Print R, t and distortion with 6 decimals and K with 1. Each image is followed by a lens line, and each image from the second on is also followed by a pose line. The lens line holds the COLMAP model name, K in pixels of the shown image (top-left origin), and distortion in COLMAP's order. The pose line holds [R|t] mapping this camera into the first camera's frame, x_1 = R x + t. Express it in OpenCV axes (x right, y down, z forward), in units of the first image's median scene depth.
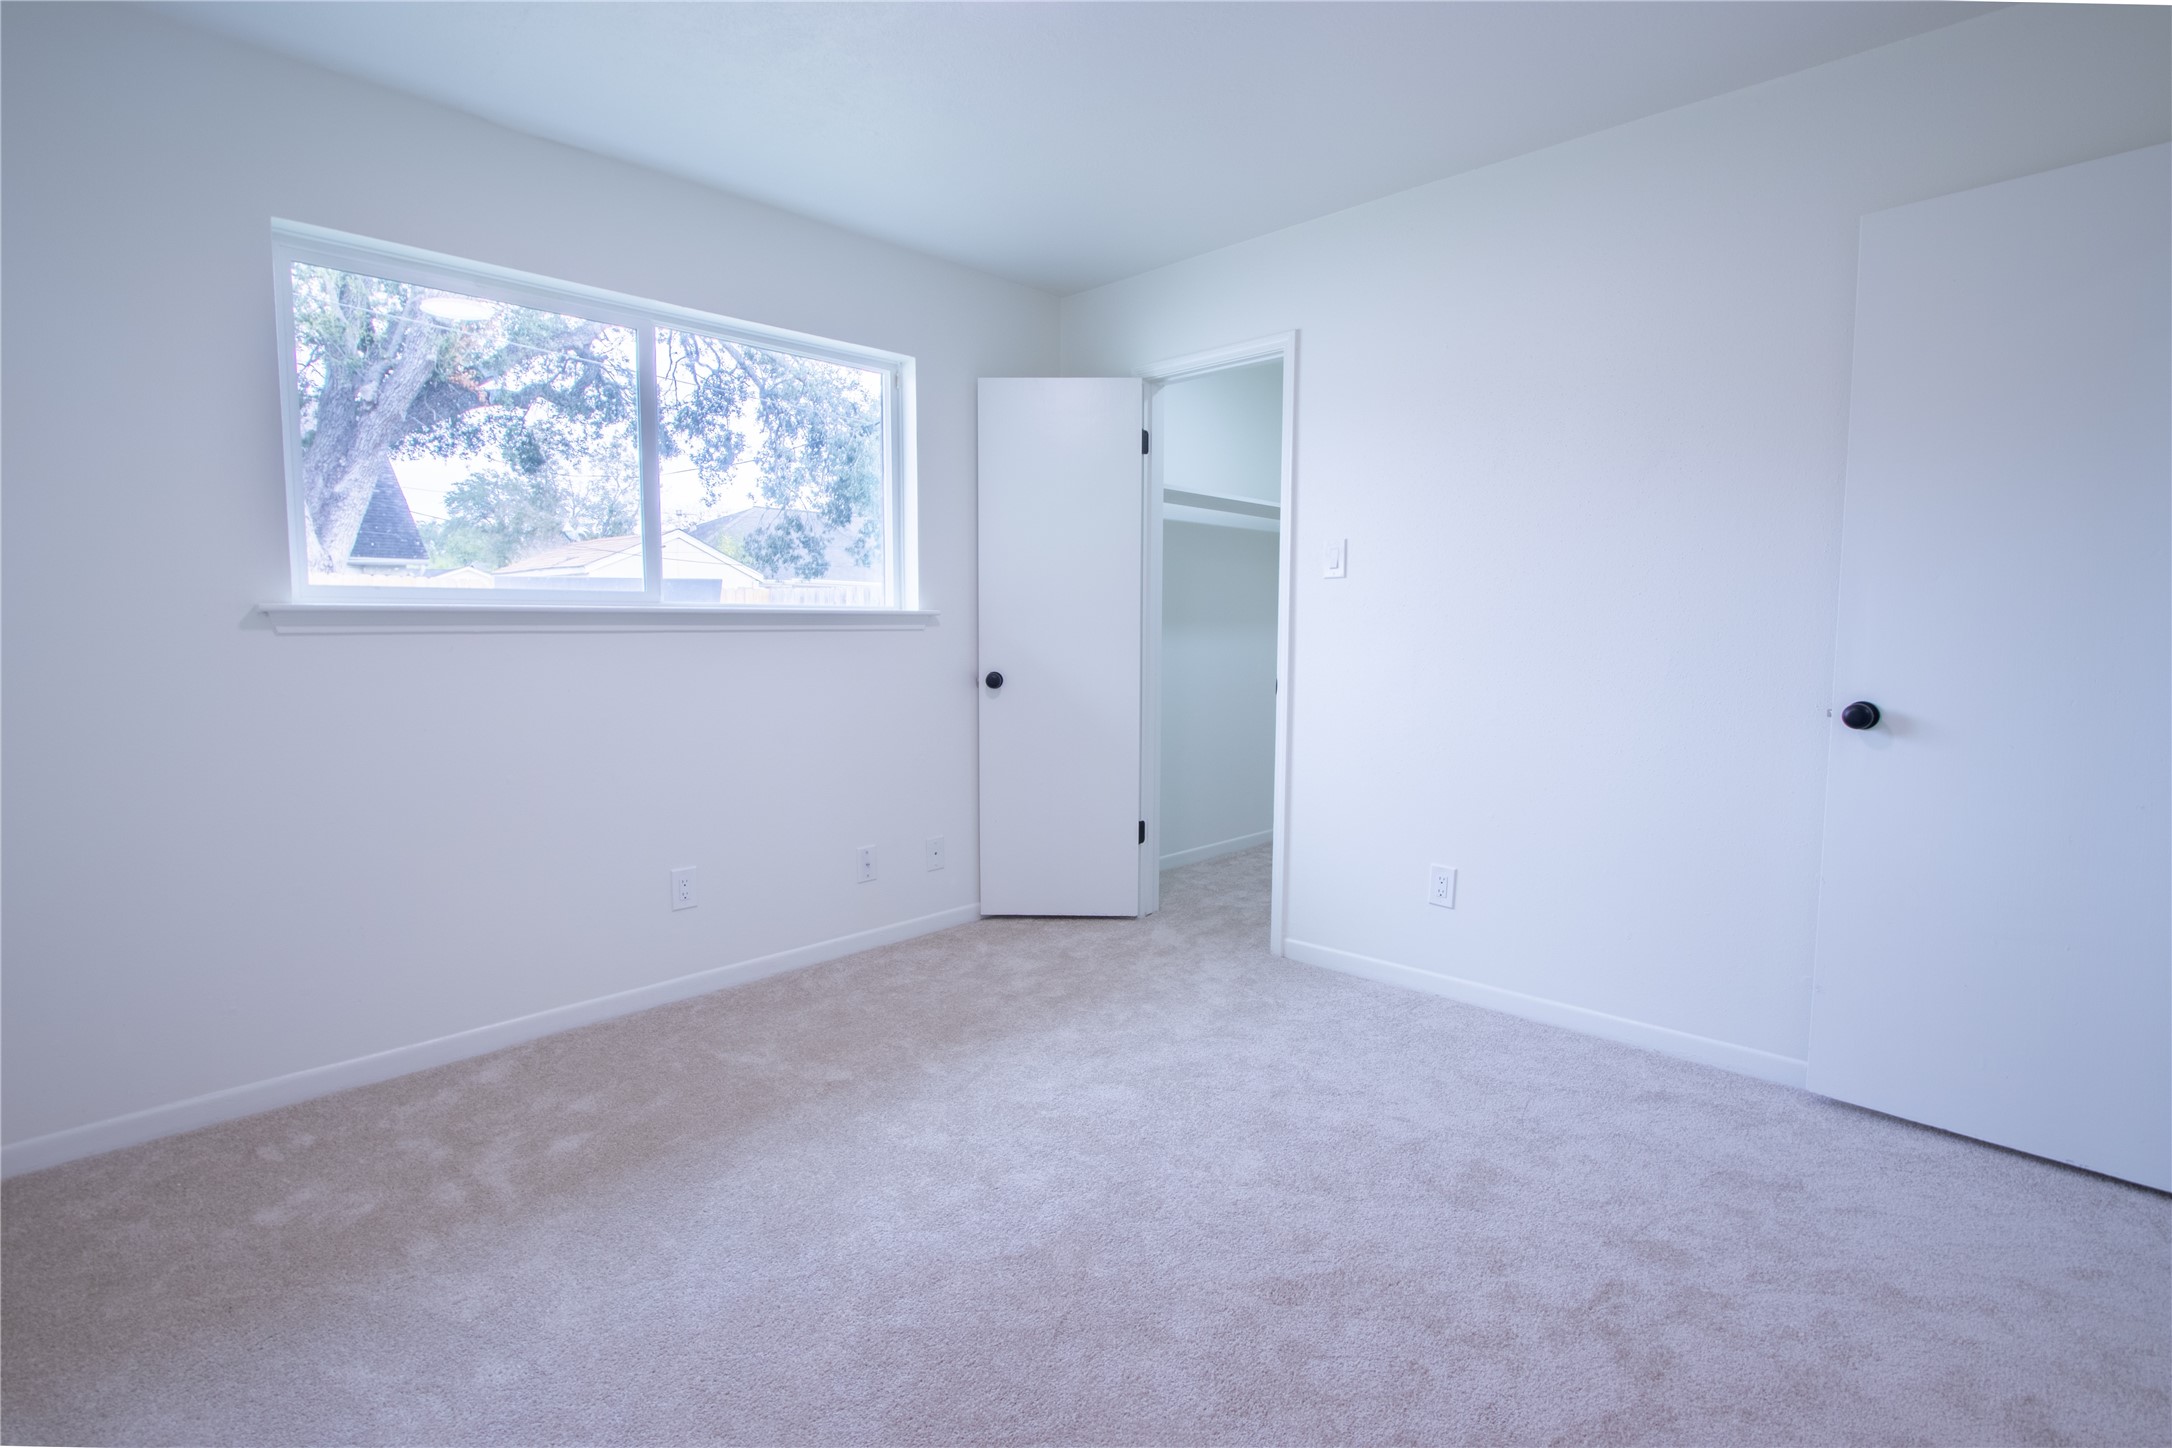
lens RADIAL K [[1009.3, 0, 1085.3], [0, 1009.3, 719.1], [0, 0, 1]] dist [-0.000267, 0.000709]
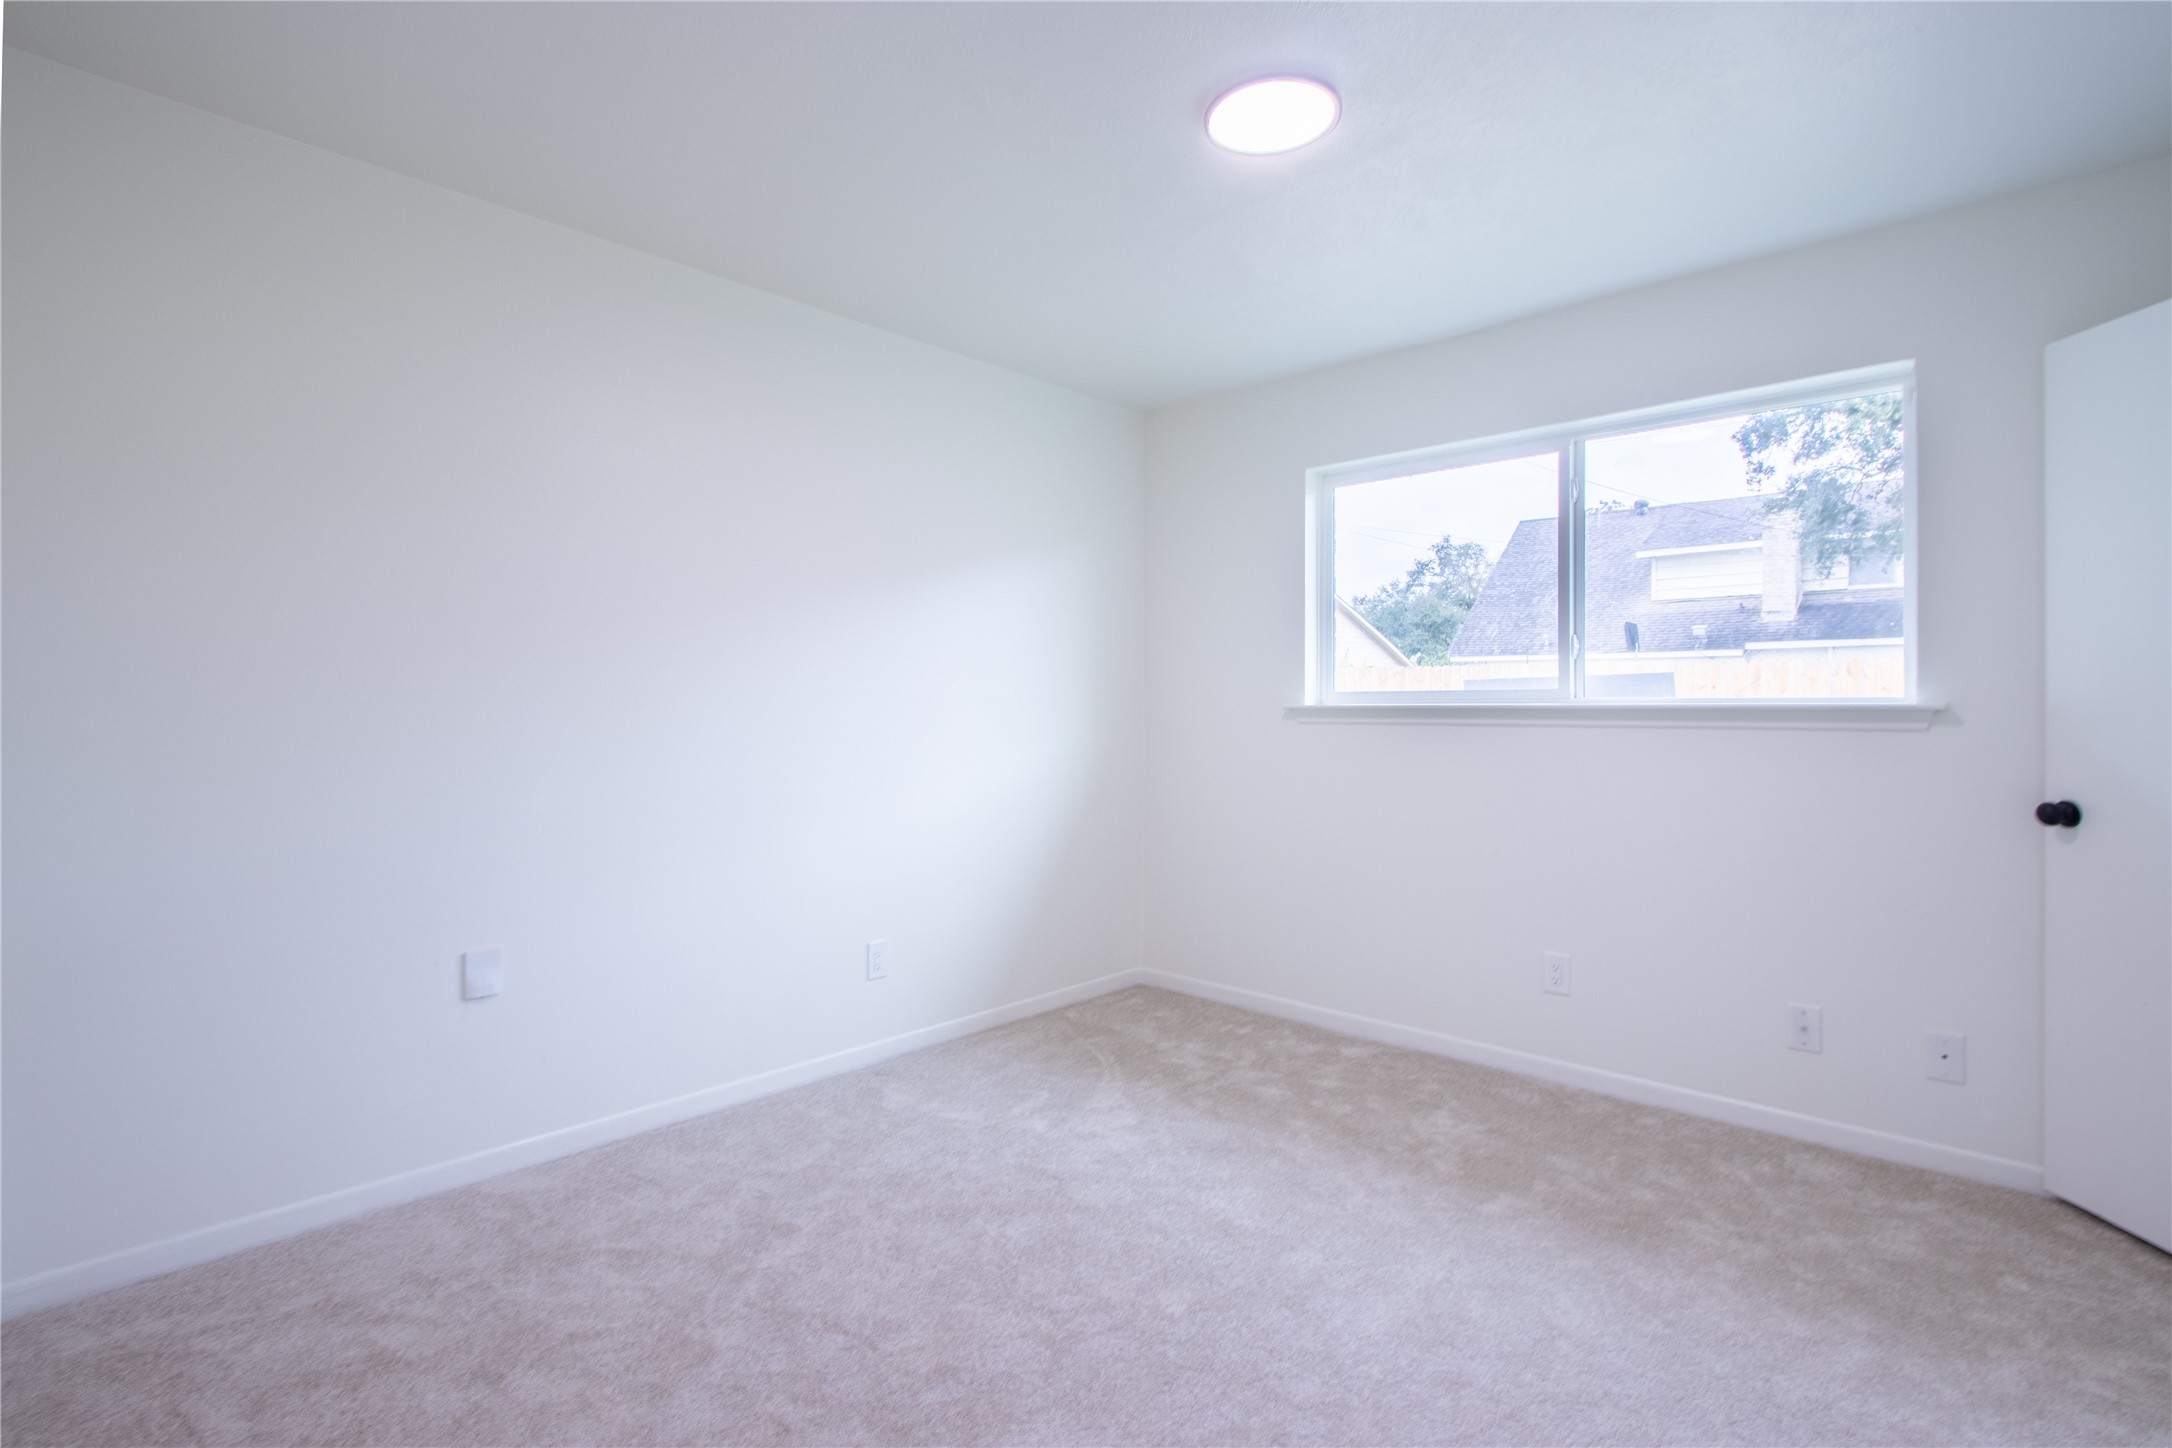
lens RADIAL K [[1009.3, 0, 1087.5], [0, 1009.3, 721.3], [0, 0, 1]] dist [-0.000267, 0.000709]
pose [[0.048064, 0.006943, -0.998820, 0.597316], [-0.100598, 0.994925, 0.002075, -0.042460], [0.993765, 0.100380, 0.048518, 0.438501]]
